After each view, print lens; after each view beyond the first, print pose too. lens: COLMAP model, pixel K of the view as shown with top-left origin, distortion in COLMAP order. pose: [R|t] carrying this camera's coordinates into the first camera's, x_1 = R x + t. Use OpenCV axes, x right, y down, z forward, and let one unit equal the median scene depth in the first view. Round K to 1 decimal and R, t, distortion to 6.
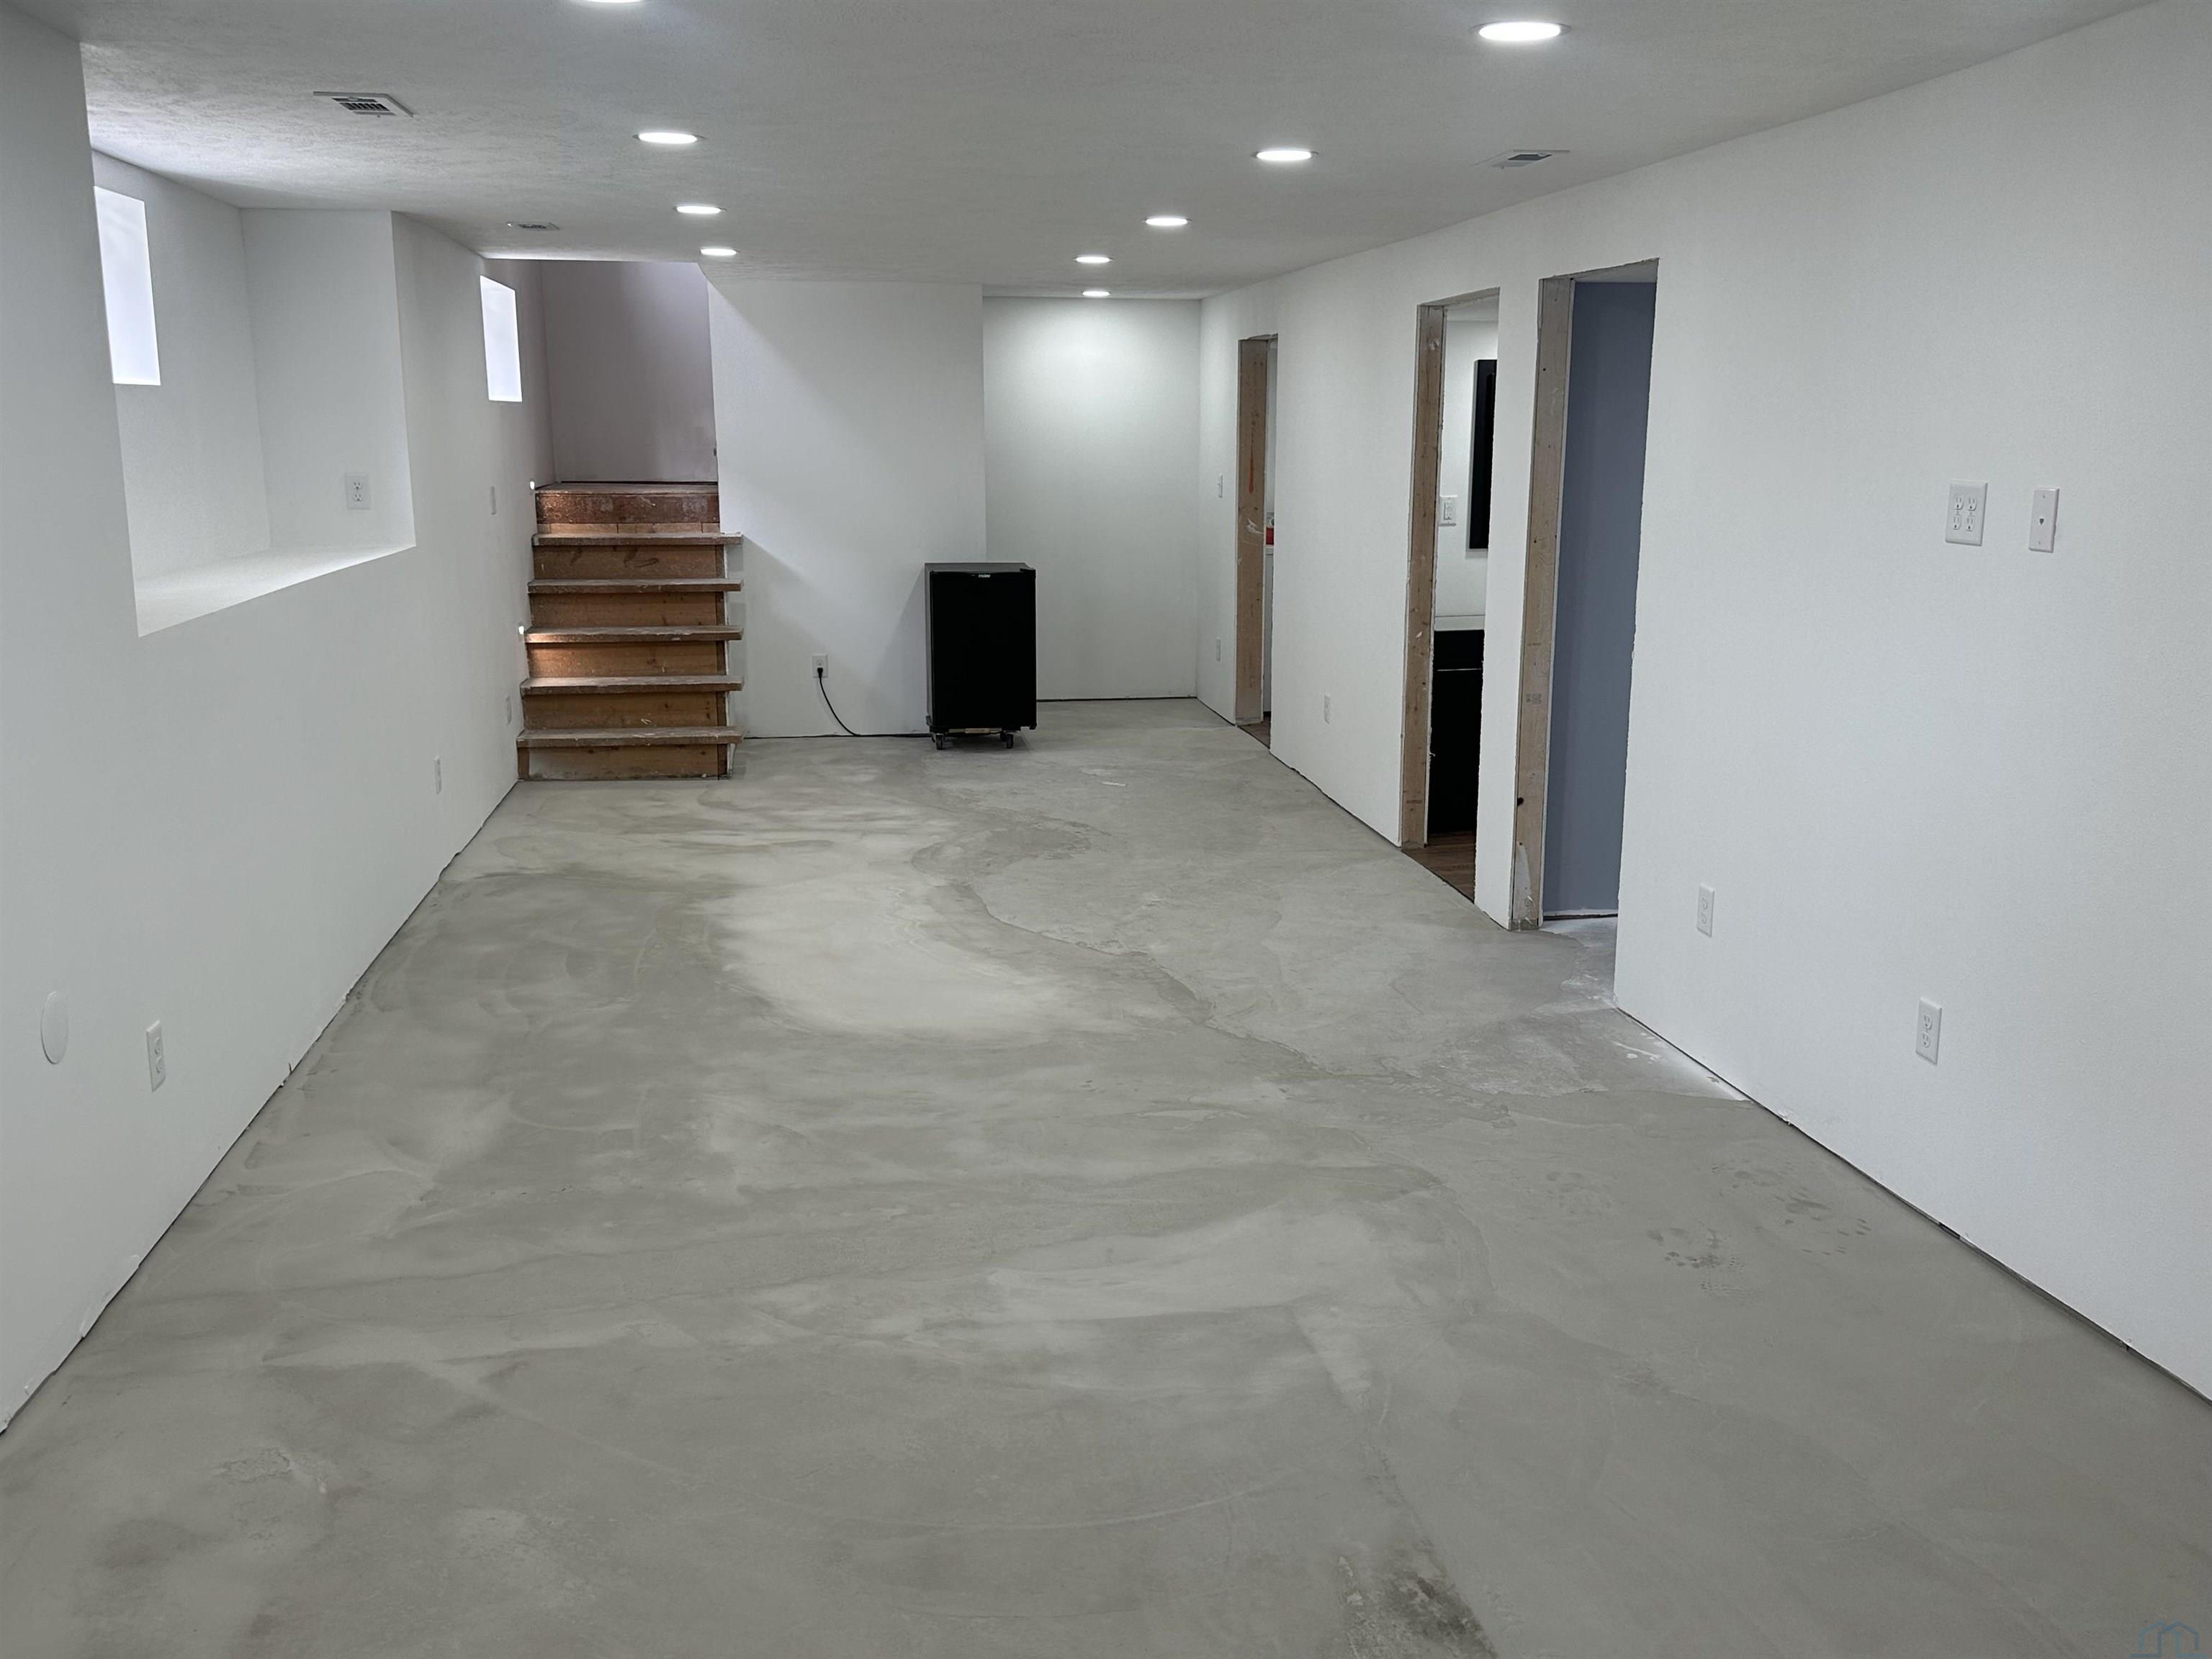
lens RADIAL K [[1931.5, 0, 1114.3], [0, 1931.5, 826.8], [0, 0, 1]] dist [0.181519, -0.354395]
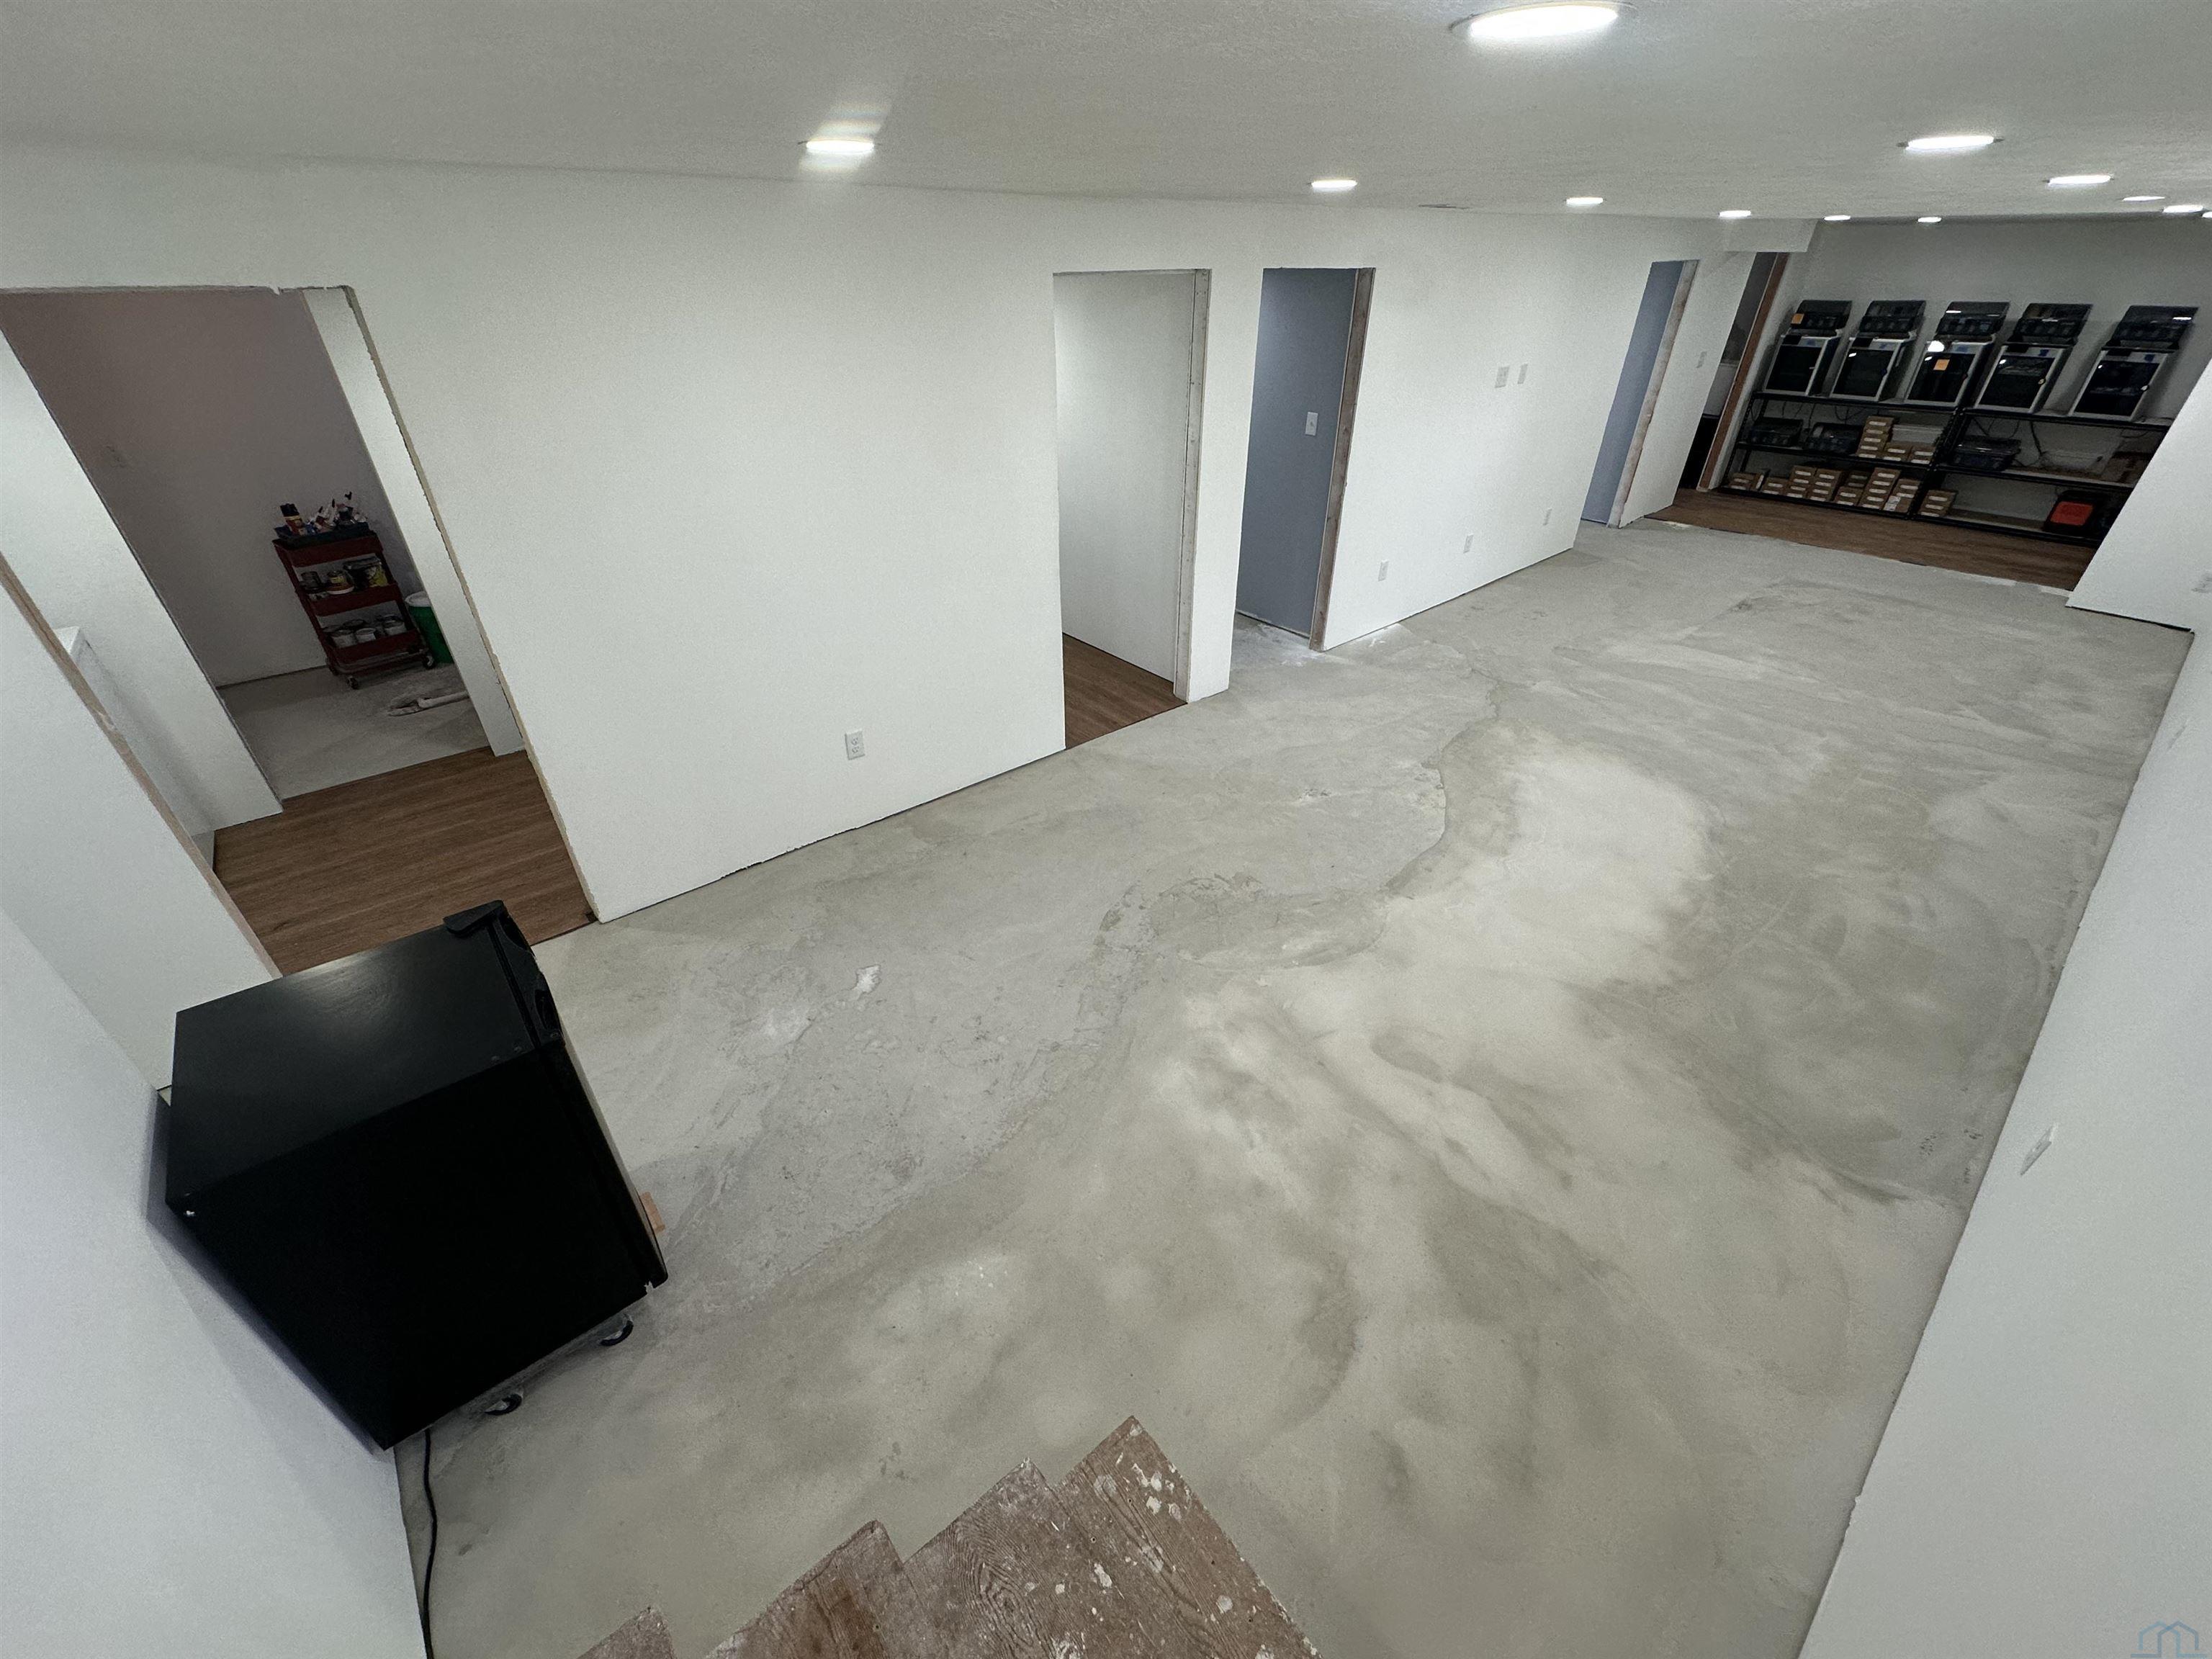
lens RADIAL K [[878.7, 0, 1106.0], [0, 878.7, 829.5], [0, 0, 1]] dist [-0.000202, 0.000071]
pose [[-0.518555, -0.469121, 0.714861, -0.422098], [0.173924, 0.760701, 0.625367, -0.420418], [-0.837168, 0.448619, -0.312874, 1.604729]]
